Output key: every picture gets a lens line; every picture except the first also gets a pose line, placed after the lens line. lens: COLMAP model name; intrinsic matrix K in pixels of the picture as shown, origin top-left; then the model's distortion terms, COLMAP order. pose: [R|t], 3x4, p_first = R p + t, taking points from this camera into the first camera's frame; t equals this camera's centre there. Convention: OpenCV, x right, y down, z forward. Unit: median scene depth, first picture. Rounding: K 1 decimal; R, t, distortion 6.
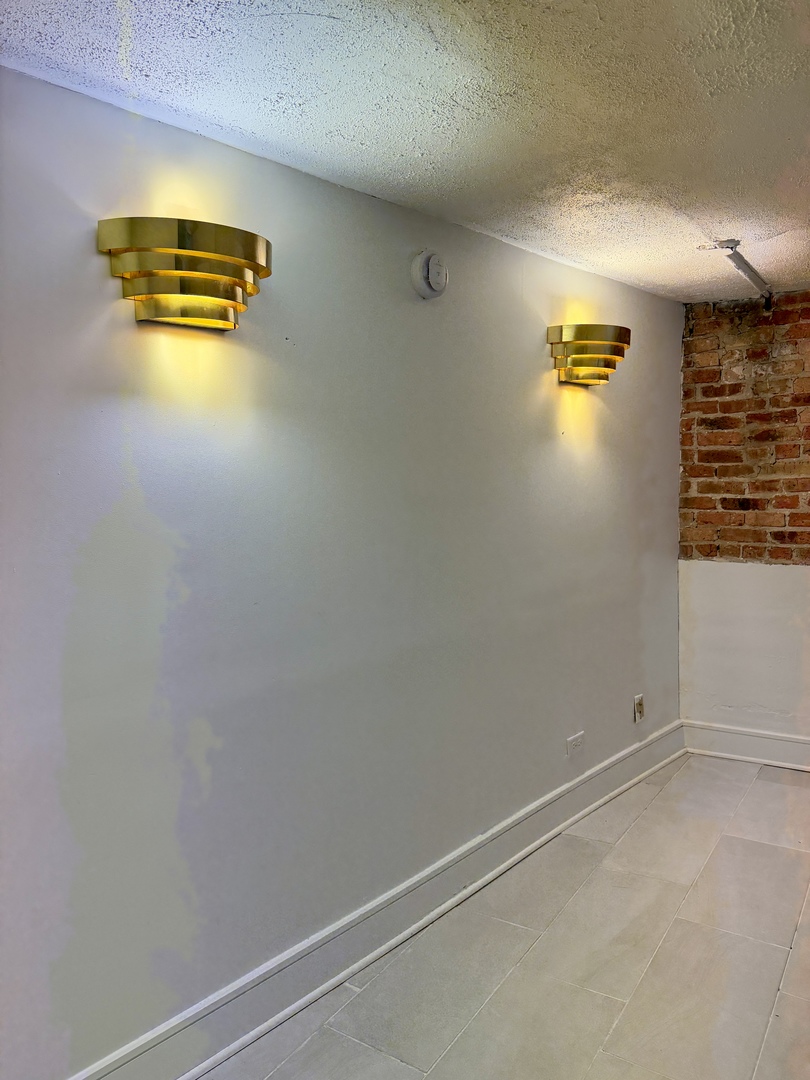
lens RADIAL K [[791.6, 0, 436.8], [0, 791.6, 527.4], [0, 0, 1]] dist [-0.007004, -0.003598]
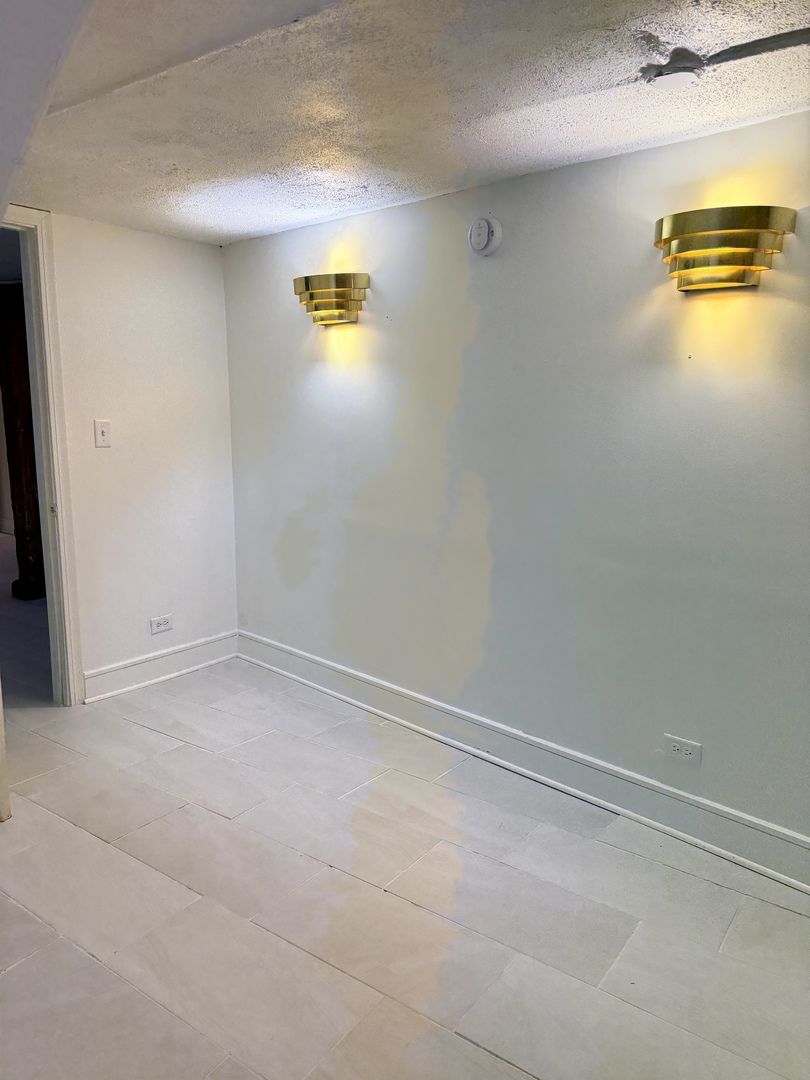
lens RADIAL K [[763.9, 0, 405.2], [0, 763.9, 536.5], [0, 0, 1]] dist [-0.003605, -0.002864]
pose [[-0.083797, 0.131461, -0.987773, 0.834310], [-0.129622, 0.981400, 0.141609, -0.005601], [0.988016, 0.139904, -0.065198, 0.669536]]
